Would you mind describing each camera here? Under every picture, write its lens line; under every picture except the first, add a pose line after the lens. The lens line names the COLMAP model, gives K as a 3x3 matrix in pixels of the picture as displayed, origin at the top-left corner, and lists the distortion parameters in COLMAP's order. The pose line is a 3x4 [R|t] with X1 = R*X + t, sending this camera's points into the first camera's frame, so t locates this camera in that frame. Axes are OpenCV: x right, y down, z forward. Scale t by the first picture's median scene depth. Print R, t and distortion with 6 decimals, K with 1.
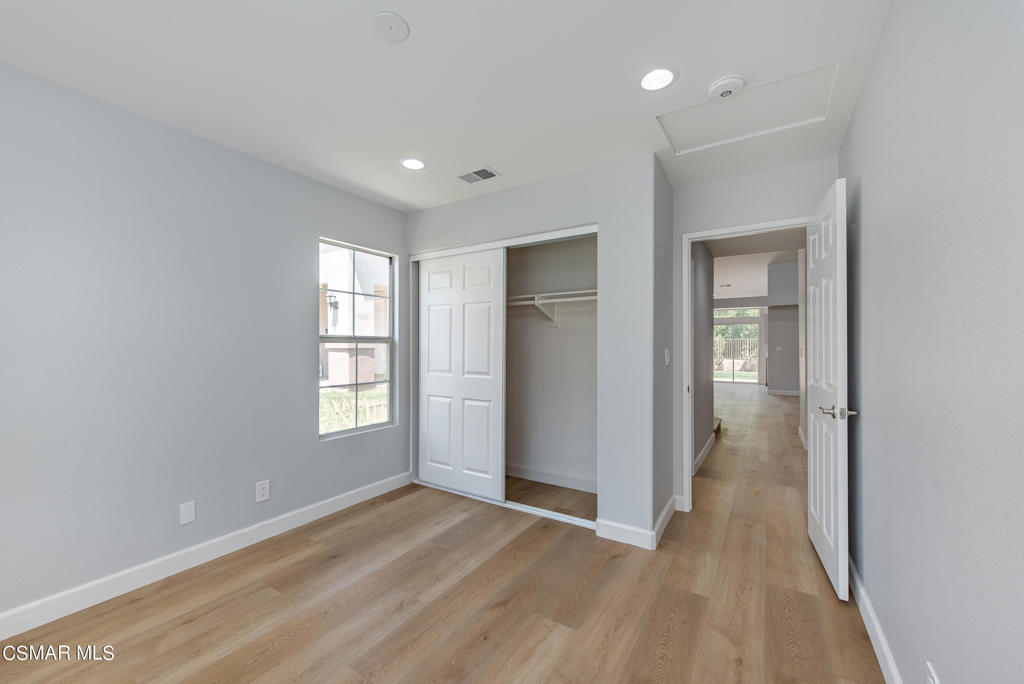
lens RADIAL K [[404.5, 0, 512.0], [0, 404.5, 342.0], [0, 0, 1]] dist [-0.000253, -0.000627]
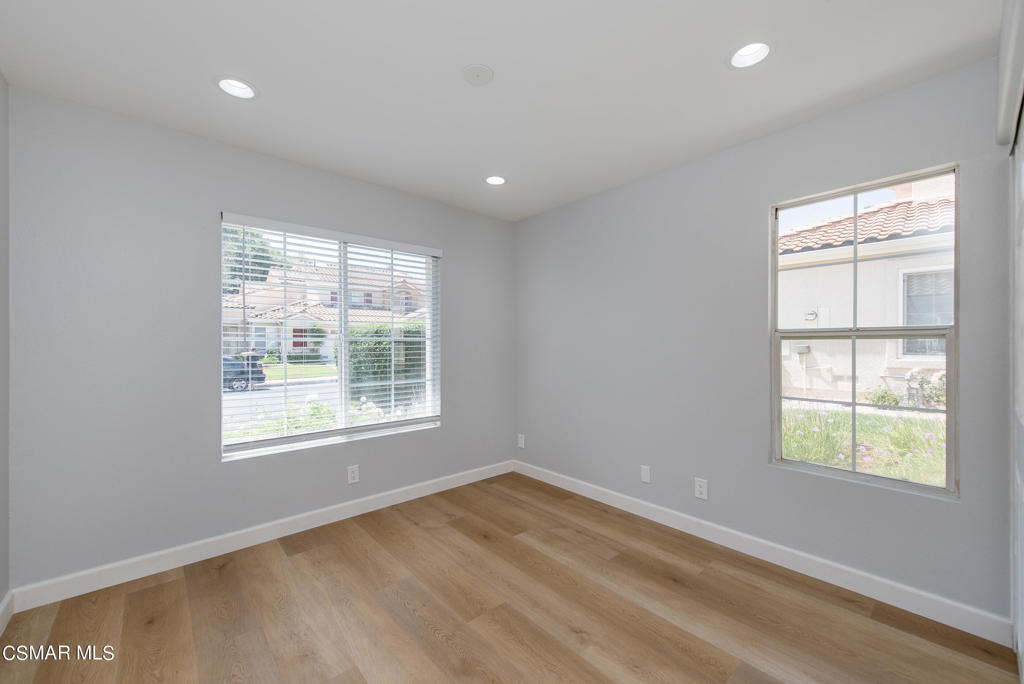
lens RADIAL K [[404.5, 0, 512.0], [0, 404.5, 342.0], [0, 0, 1]] dist [-0.000253, -0.000627]
pose [[-0.277019, -0.001465, -0.960863, 0.534484], [0.007103, 0.999968, -0.003572, 0.008444], [0.960838, -0.007815, -0.277000, 0.939544]]
